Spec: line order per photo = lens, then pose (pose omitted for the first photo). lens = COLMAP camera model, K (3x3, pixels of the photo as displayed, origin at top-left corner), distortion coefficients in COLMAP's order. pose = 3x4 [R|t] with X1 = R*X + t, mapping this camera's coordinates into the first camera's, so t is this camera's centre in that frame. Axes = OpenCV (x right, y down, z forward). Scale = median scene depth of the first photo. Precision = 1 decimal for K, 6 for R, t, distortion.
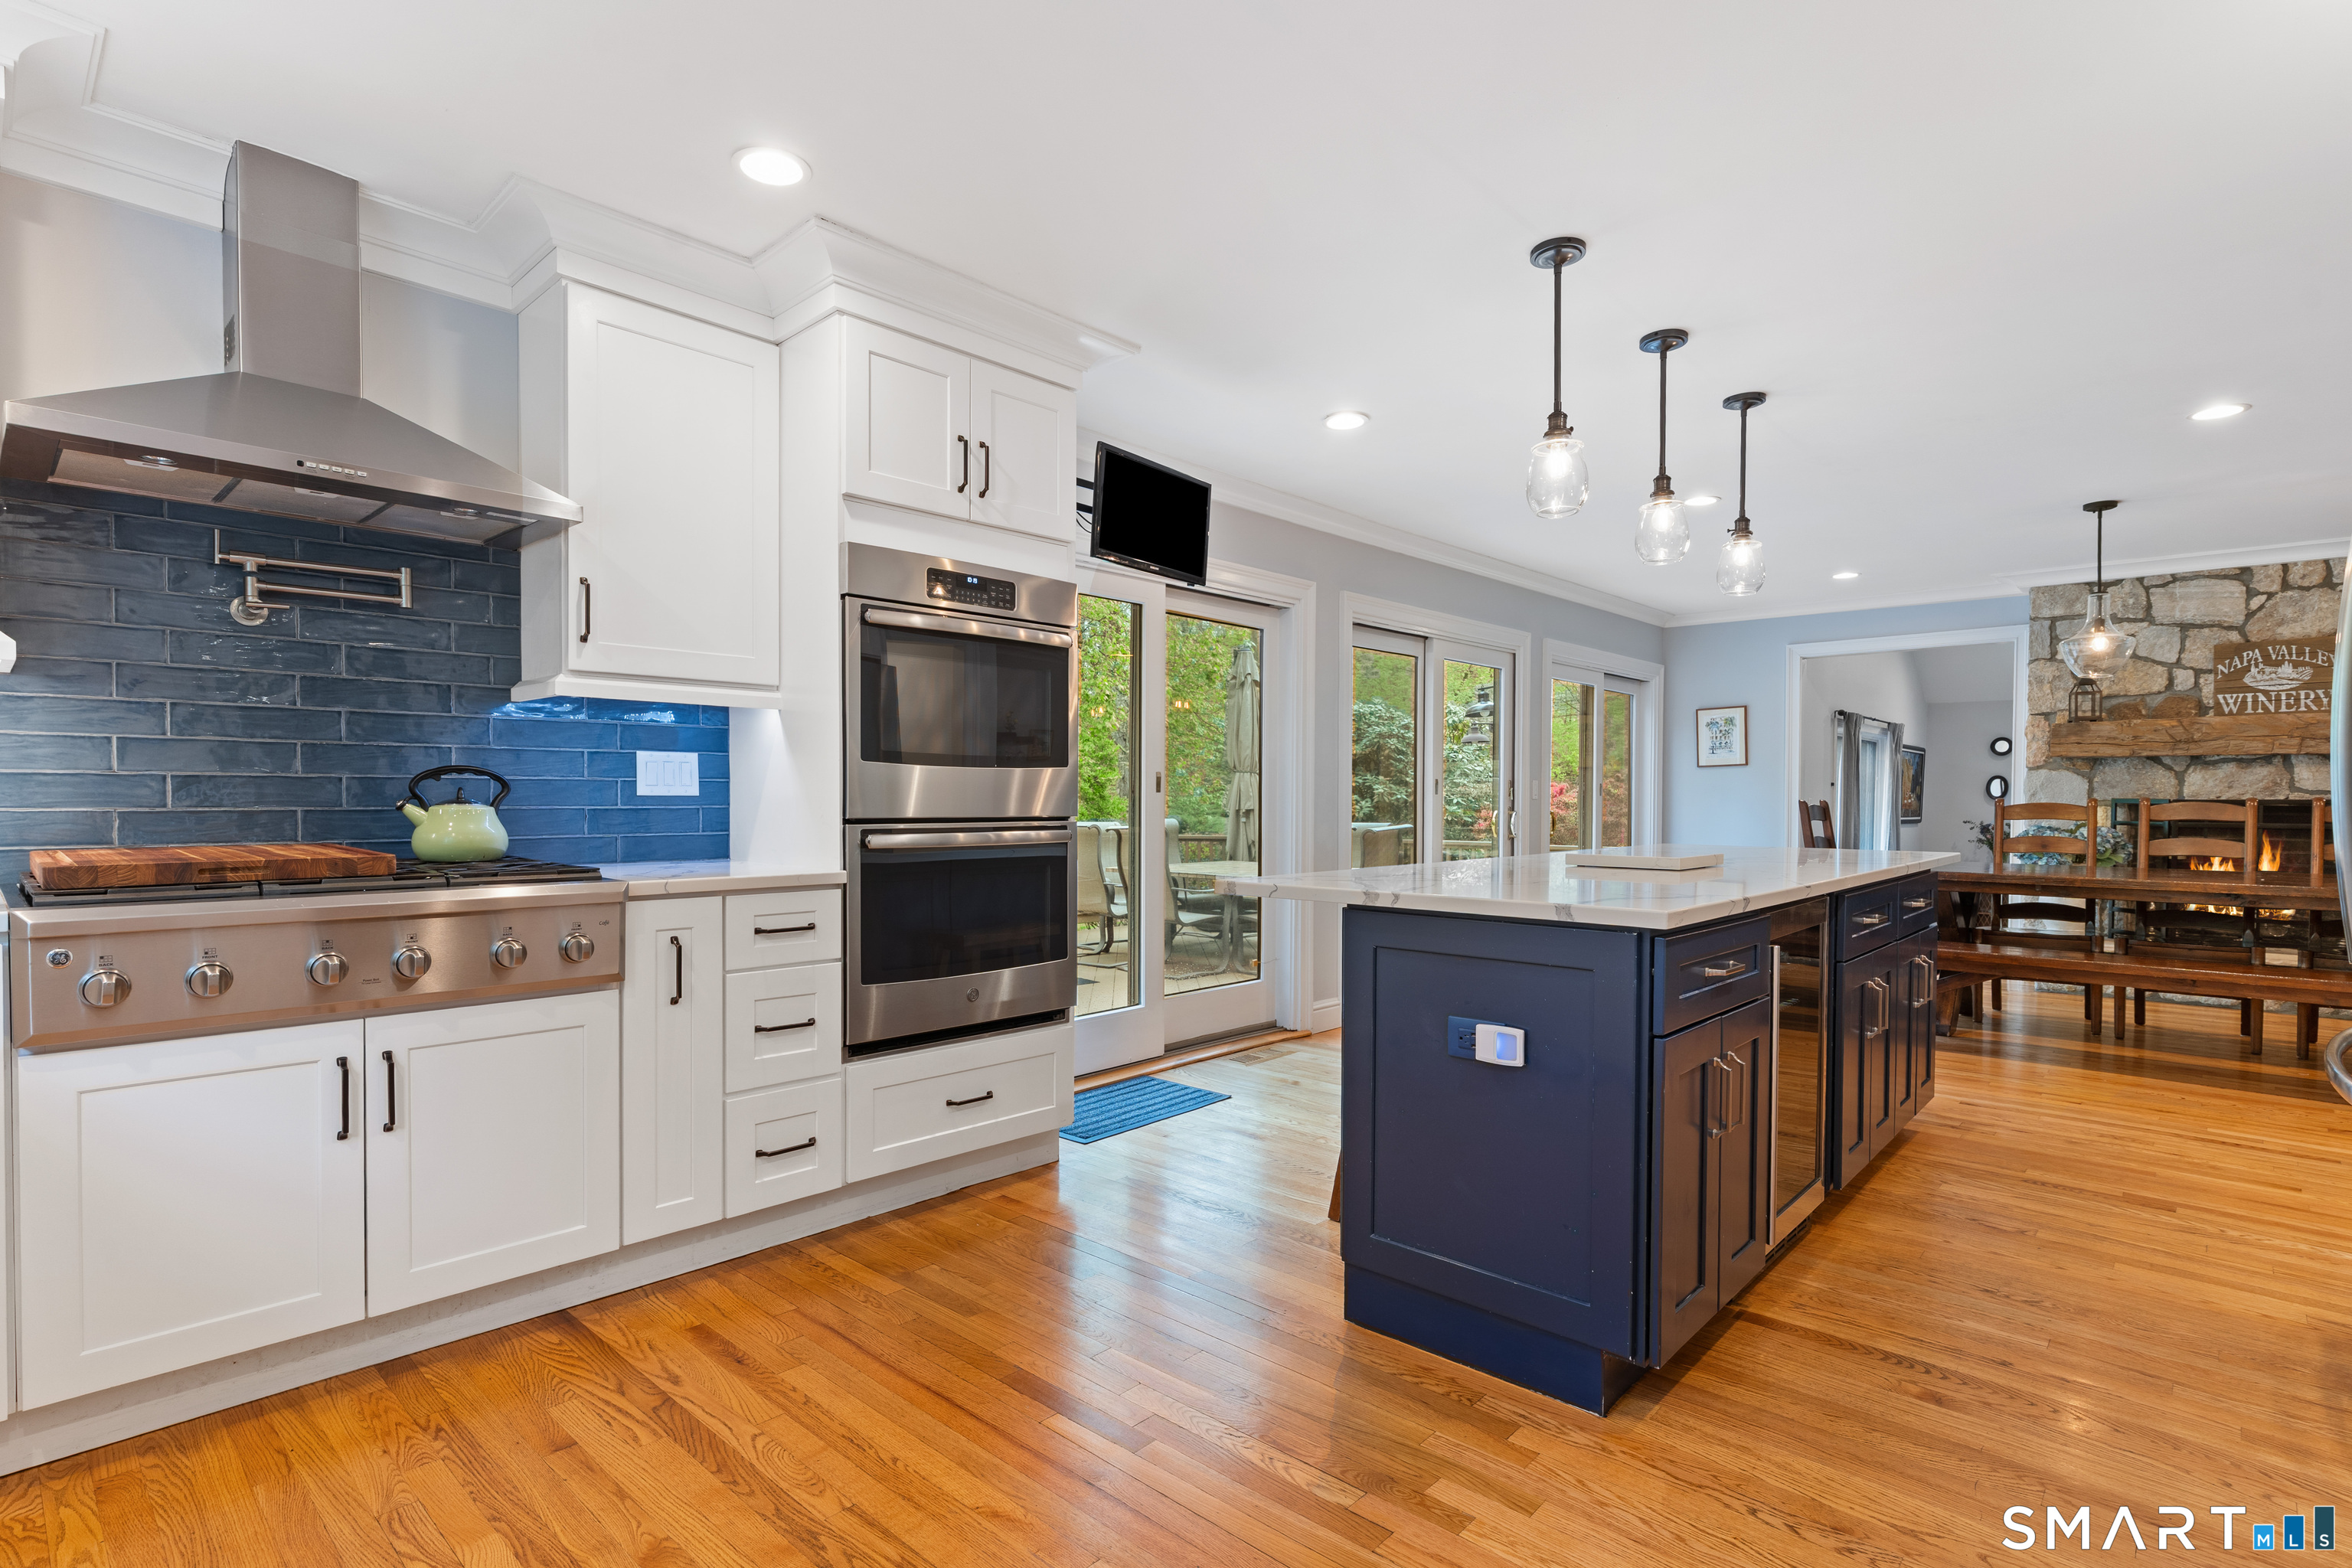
lens RADIAL K [[1137.5, 0, 1173.4], [0, 1137.5, 801.6], [0, 0, 1]] dist [-0.012340, -0.000712]
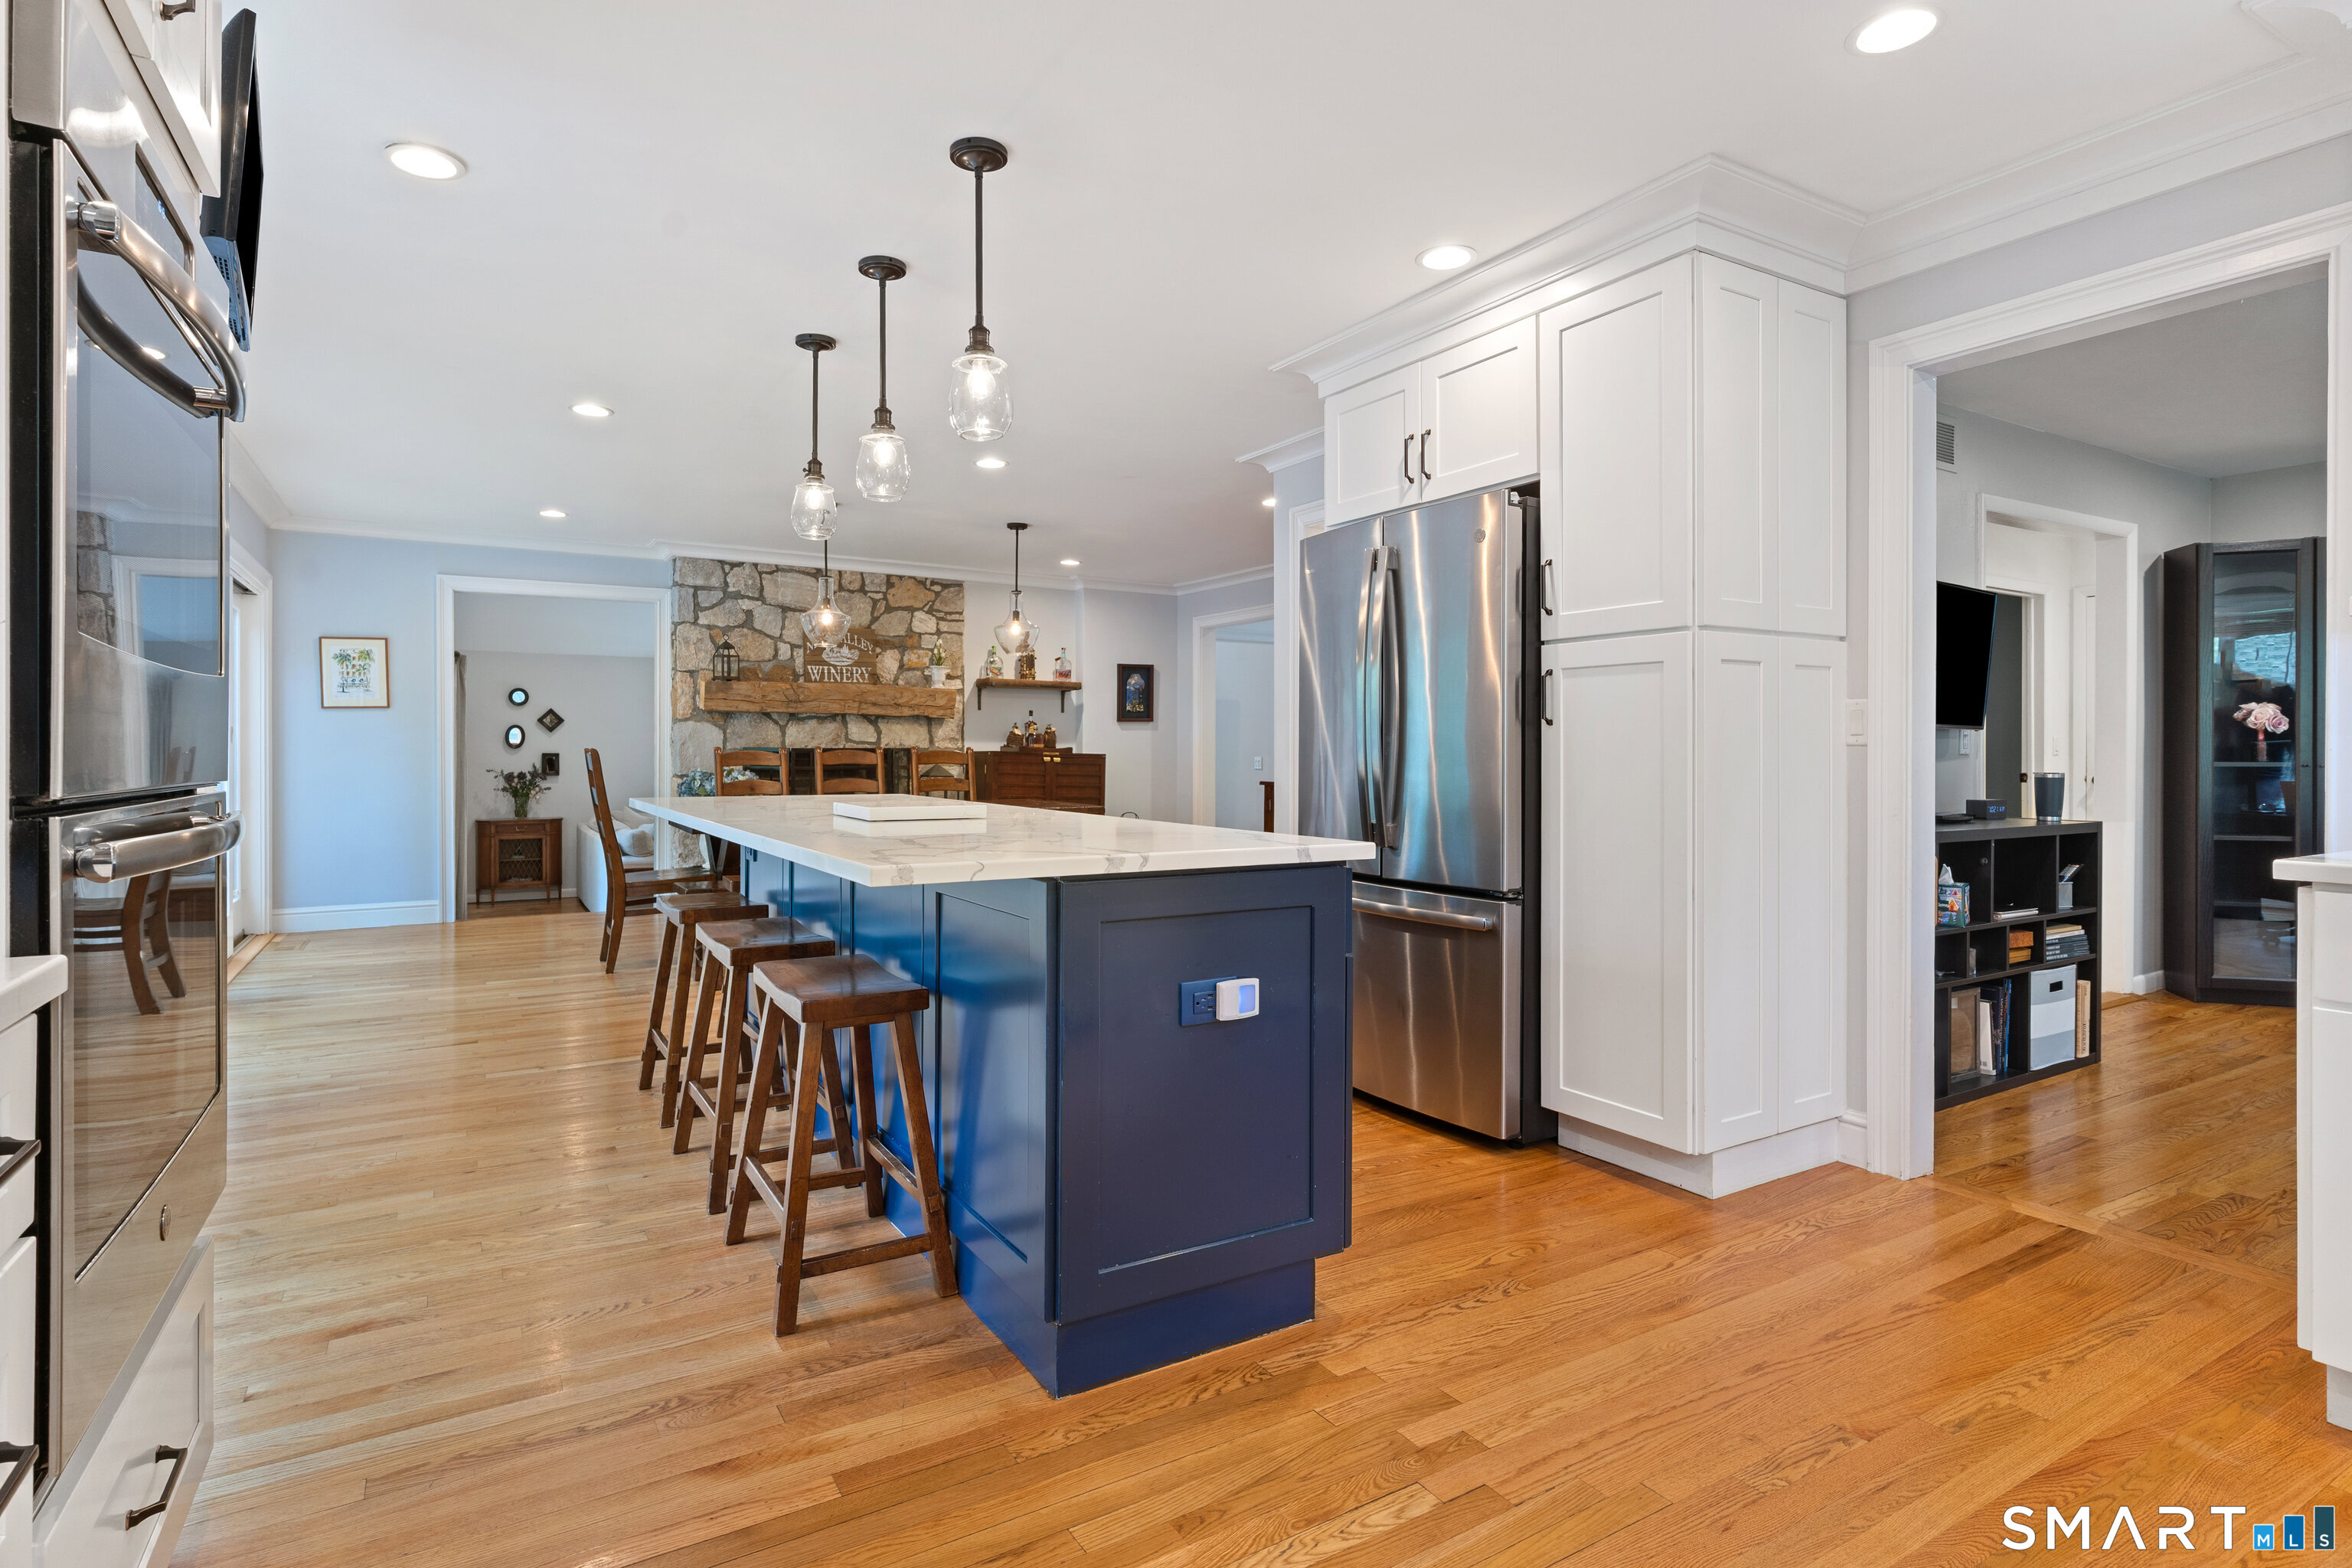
lens RADIAL K [[1163.5, 0, 1158.0], [0, 1163.5, 747.8], [0, 0, 1]] dist [0.000498, -0.000282]
pose [[0.280396, 0.000619, 0.959884, -0.218469], [0.001786, 0.999998, -0.001167, 0.000016], [-0.959883, 0.002042, 0.280394, 0.248844]]
